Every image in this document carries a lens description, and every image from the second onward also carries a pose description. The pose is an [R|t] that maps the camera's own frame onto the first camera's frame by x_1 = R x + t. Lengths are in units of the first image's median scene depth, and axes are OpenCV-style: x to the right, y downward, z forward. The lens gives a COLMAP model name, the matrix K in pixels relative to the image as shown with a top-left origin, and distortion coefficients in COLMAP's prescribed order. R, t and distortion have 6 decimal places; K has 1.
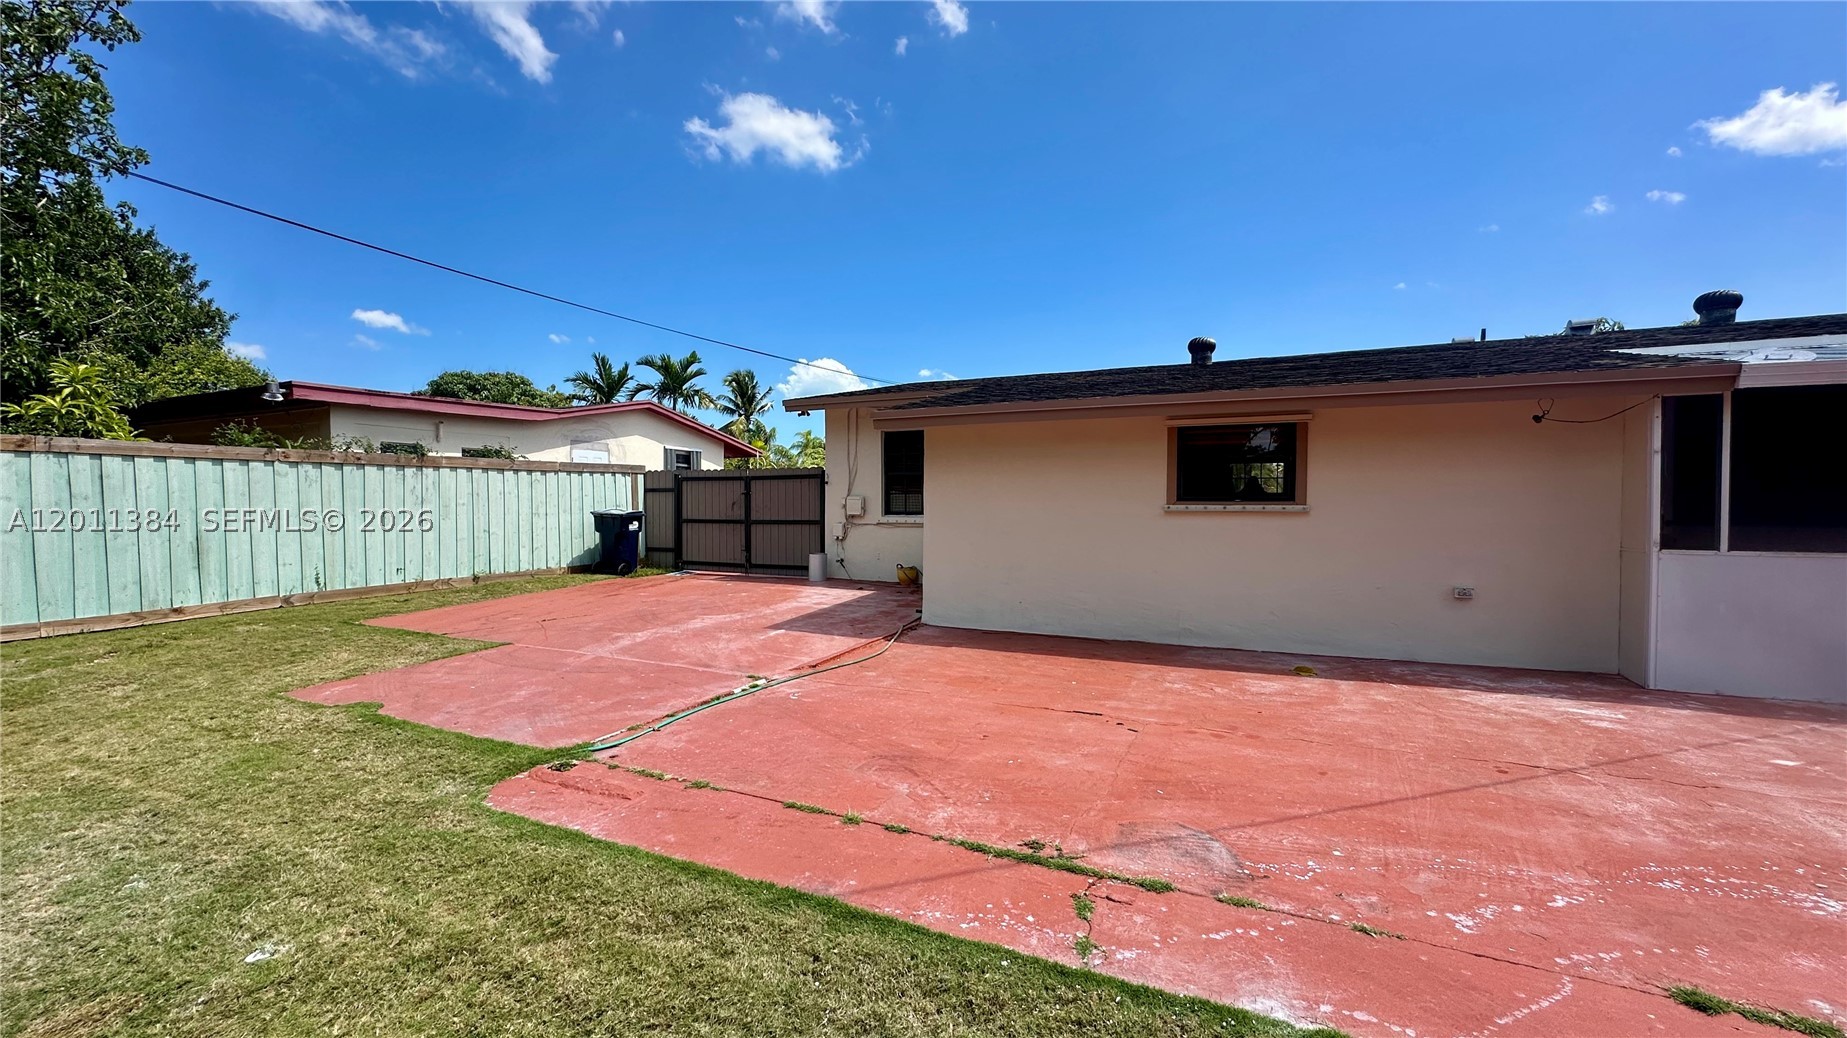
lens RADIAL K [[736.4, 0, 931.8], [0, 736.4, 514.9], [0, 0, 1]] dist [-0.006605, 0.000022]
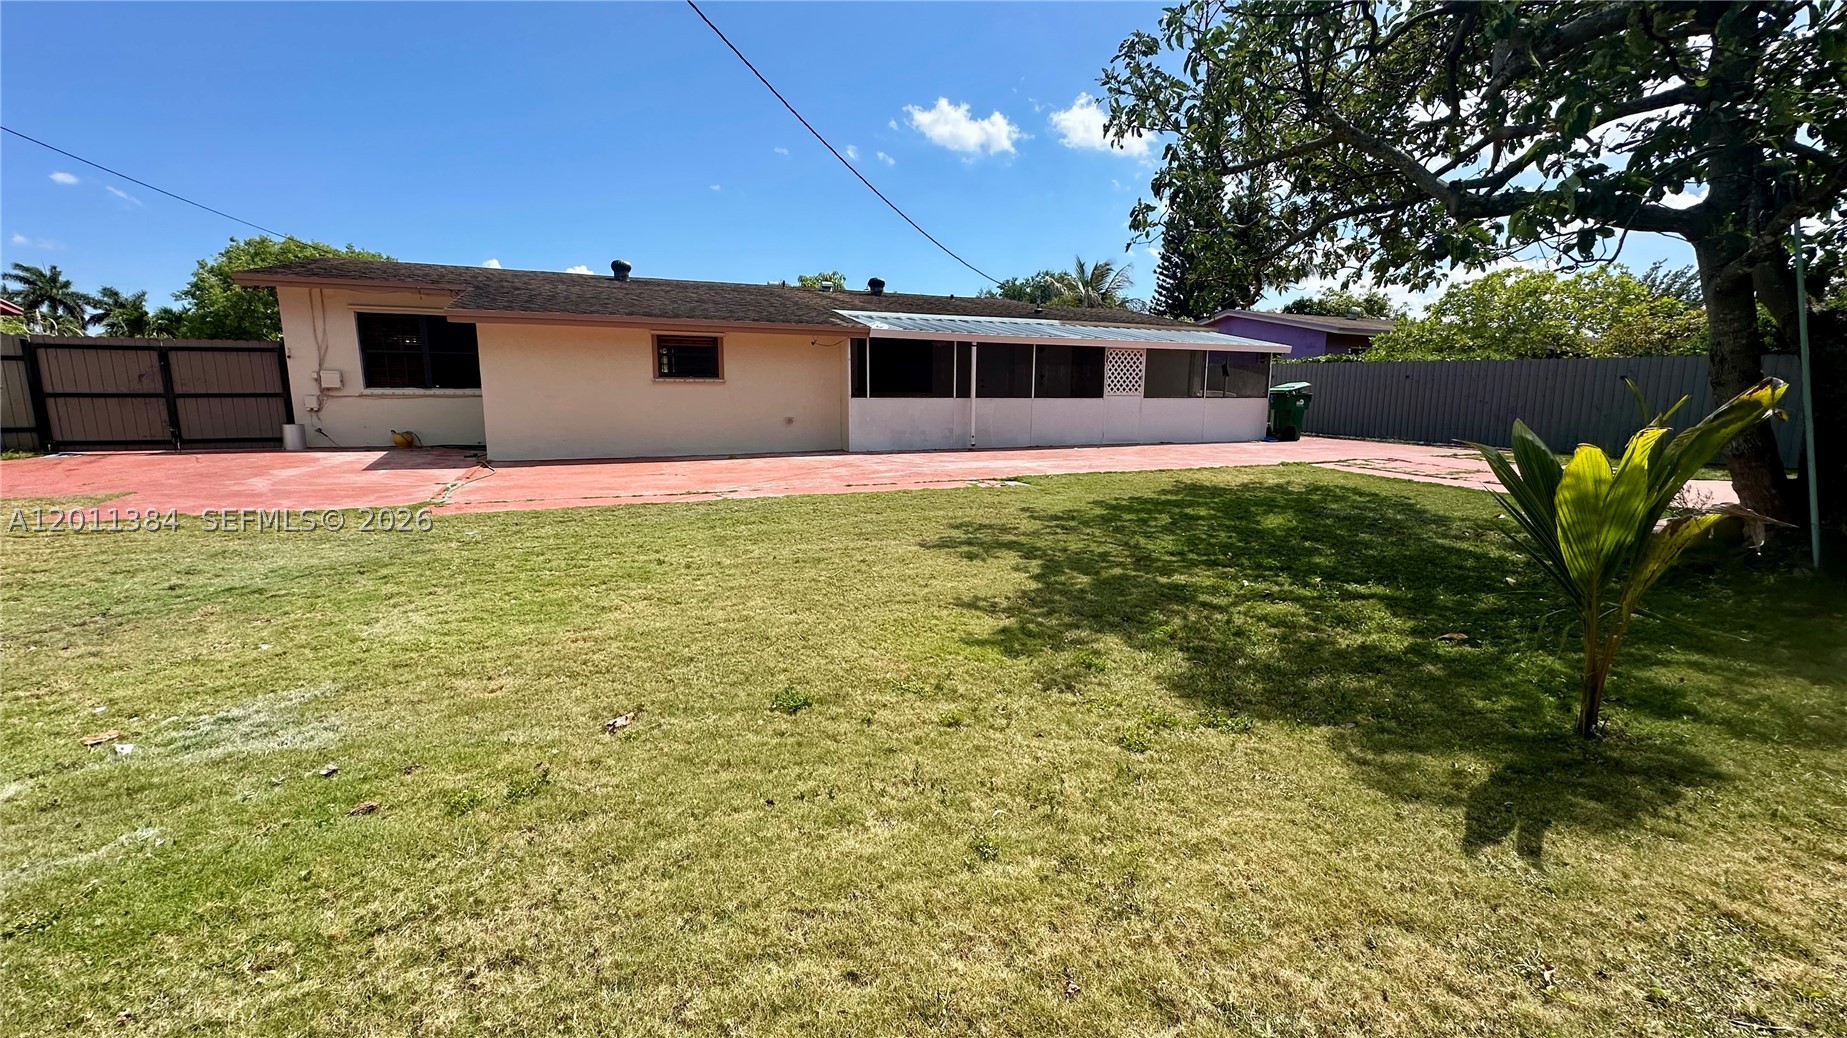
lens RADIAL K [[736.4, 0, 926.3], [0, 736.4, 518.2], [0, 0, 1]] dist [-0.006605, 0.000022]
pose [[0.673587, -0.119286, 0.729419, -0.316210], [0.004603, 0.987548, 0.157249, 0.023678], [-0.739094, -0.102564, 0.665749, -0.397216]]
